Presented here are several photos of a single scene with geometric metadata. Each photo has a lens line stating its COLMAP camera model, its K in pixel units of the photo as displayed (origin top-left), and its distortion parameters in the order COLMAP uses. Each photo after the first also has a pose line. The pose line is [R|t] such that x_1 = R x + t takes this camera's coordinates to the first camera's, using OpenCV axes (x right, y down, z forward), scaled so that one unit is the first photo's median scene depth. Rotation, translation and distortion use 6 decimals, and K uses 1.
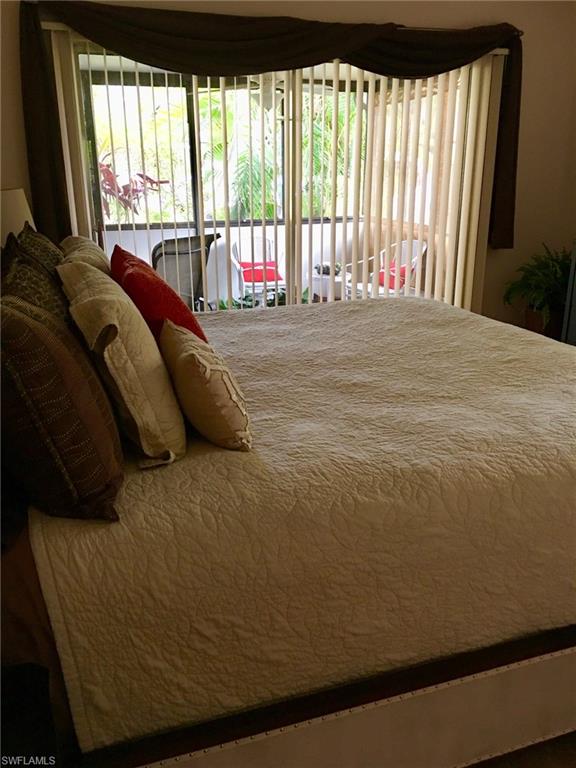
lens RADIAL K [[657.3, 0, 288.6], [0, 657.3, 382.8], [0, 0, 1]] dist [0.044744, -0.024611]
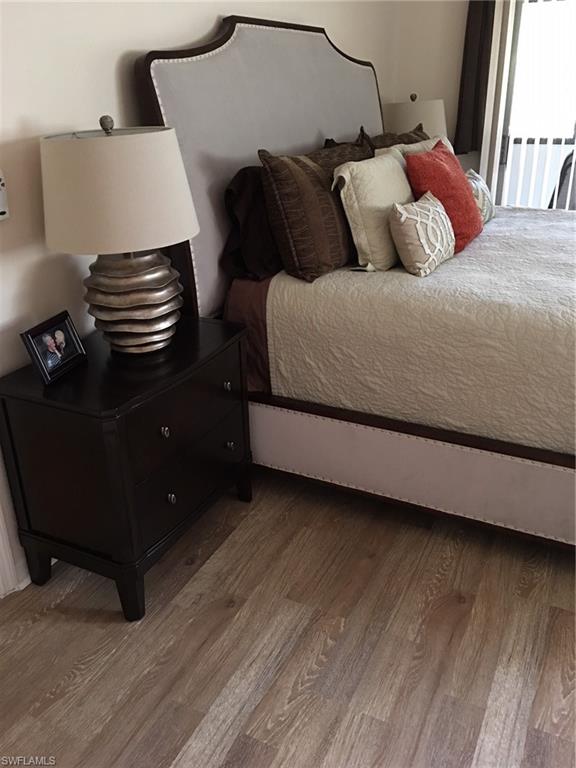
lens RADIAL K [[657.3, 0, 288.3], [0, 657.3, 384.0], [0, 0, 1]] dist [0.044744, -0.024611]
pose [[0.706036, 0.281903, -0.649649, 0.878374], [-0.207503, 0.959443, 0.190818, 0.128547], [0.677094, 0.000079, 0.735897, -0.363077]]
